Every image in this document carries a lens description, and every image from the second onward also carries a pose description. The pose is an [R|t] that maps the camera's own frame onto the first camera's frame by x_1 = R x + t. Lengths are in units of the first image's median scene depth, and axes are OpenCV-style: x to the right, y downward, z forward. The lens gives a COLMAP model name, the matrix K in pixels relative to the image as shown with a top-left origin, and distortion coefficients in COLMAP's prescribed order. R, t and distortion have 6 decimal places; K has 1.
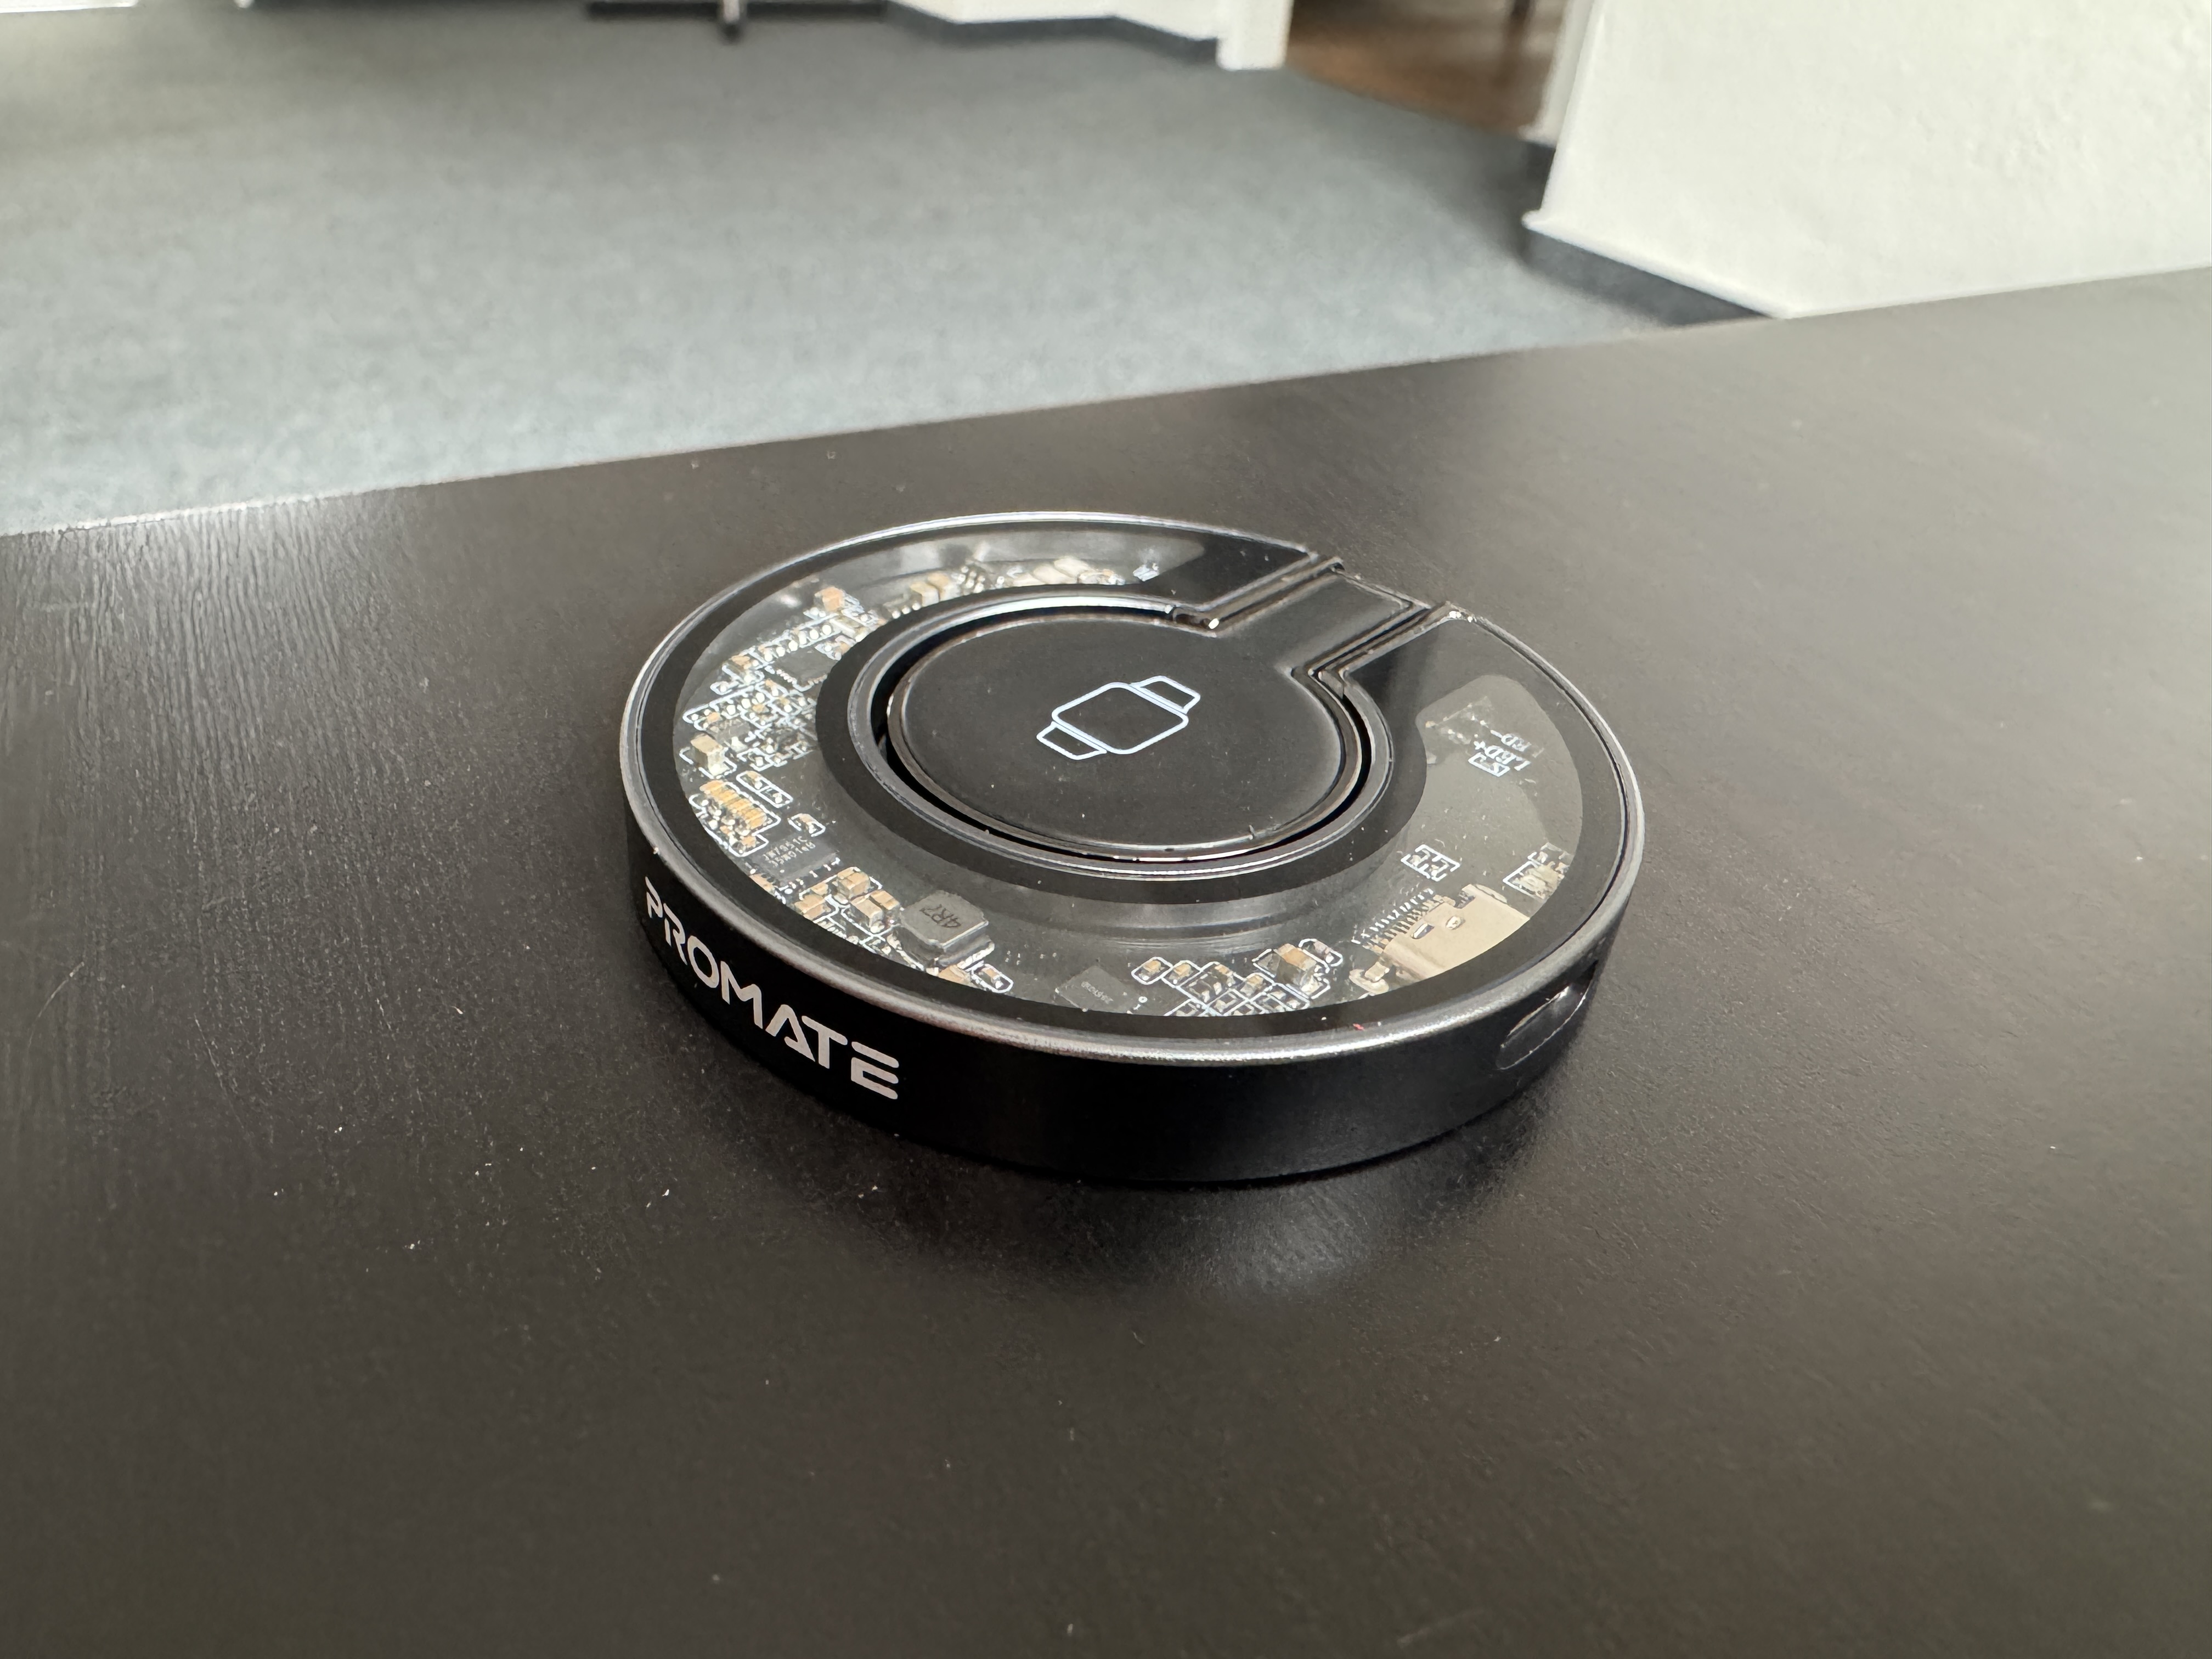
lens RADIAL K [[1610.4, 0, 889.2], [0, 1610.4, 830.9], [0, 0, 1]] dist [-0.004061, -0.001629]
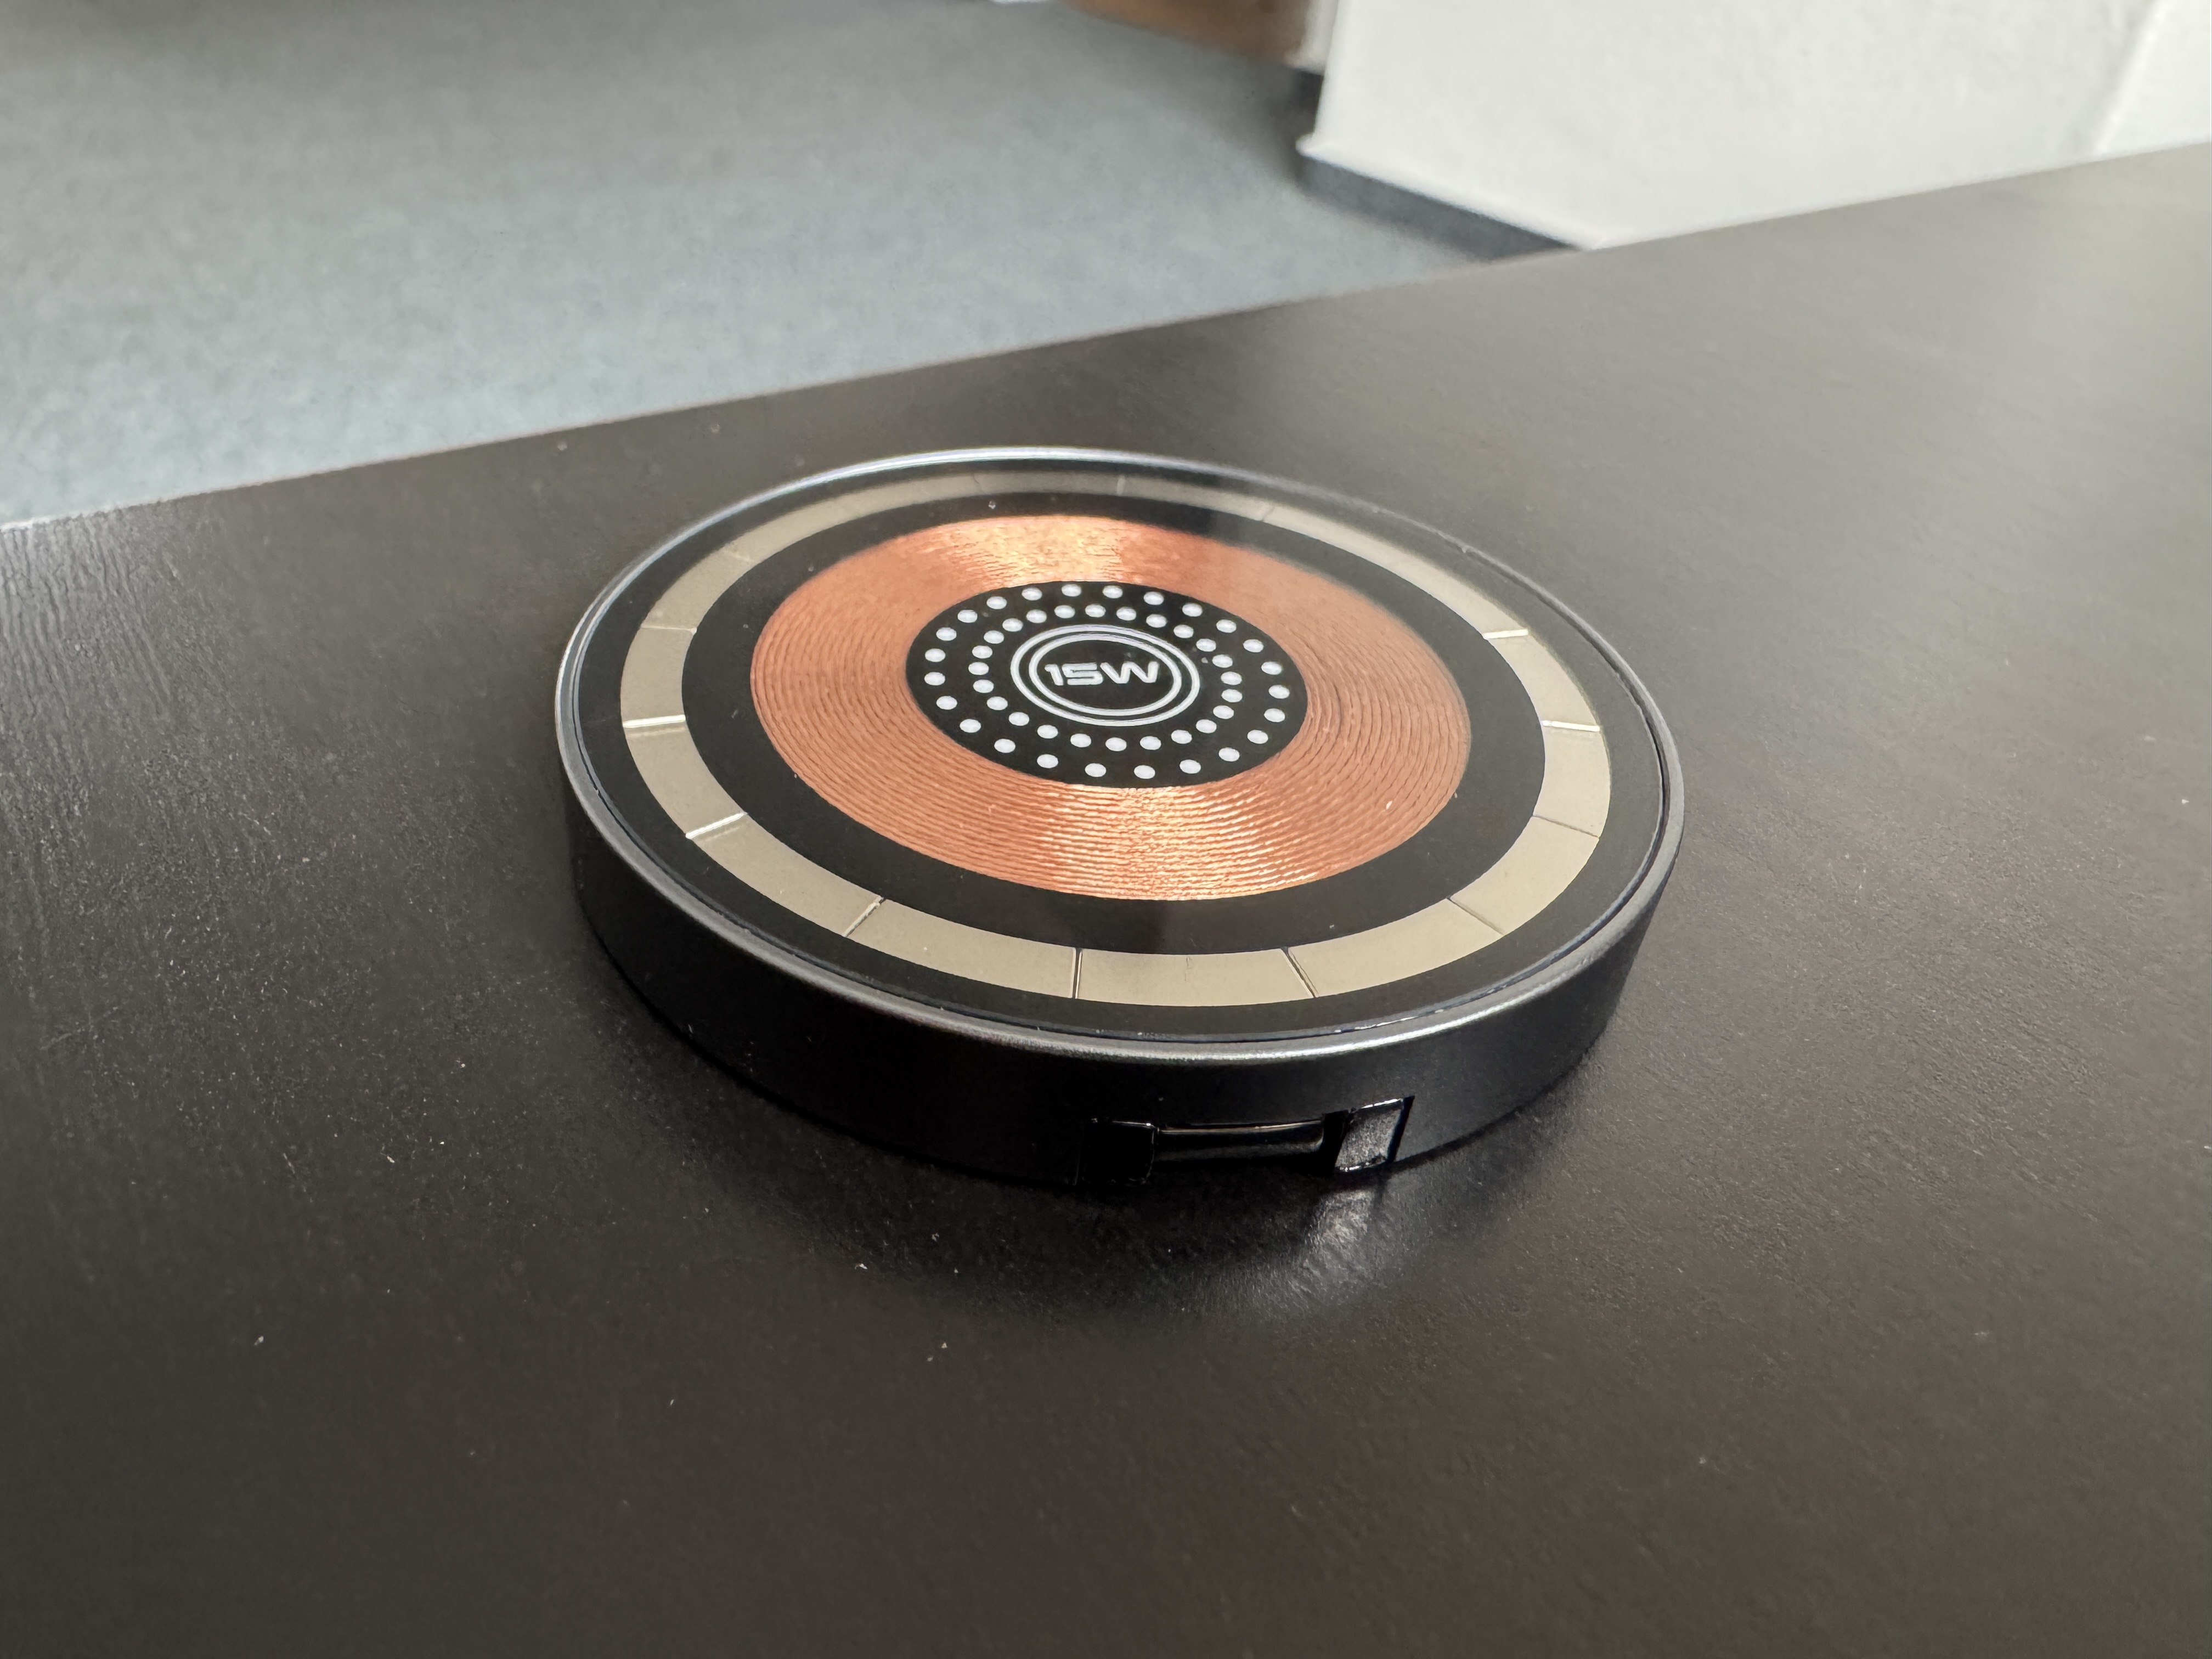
lens RADIAL K [[1610.4, 0, 889.2], [0, 1610.4, 830.9], [0, 0, 1]] dist [-0.004061, -0.001629]
pose [[0.991148, -0.074680, 0.109769, -0.066617], [0.071229, 0.996844, 0.035042, -0.043952], [-0.112040, -0.026913, 0.993339, 0.121971]]
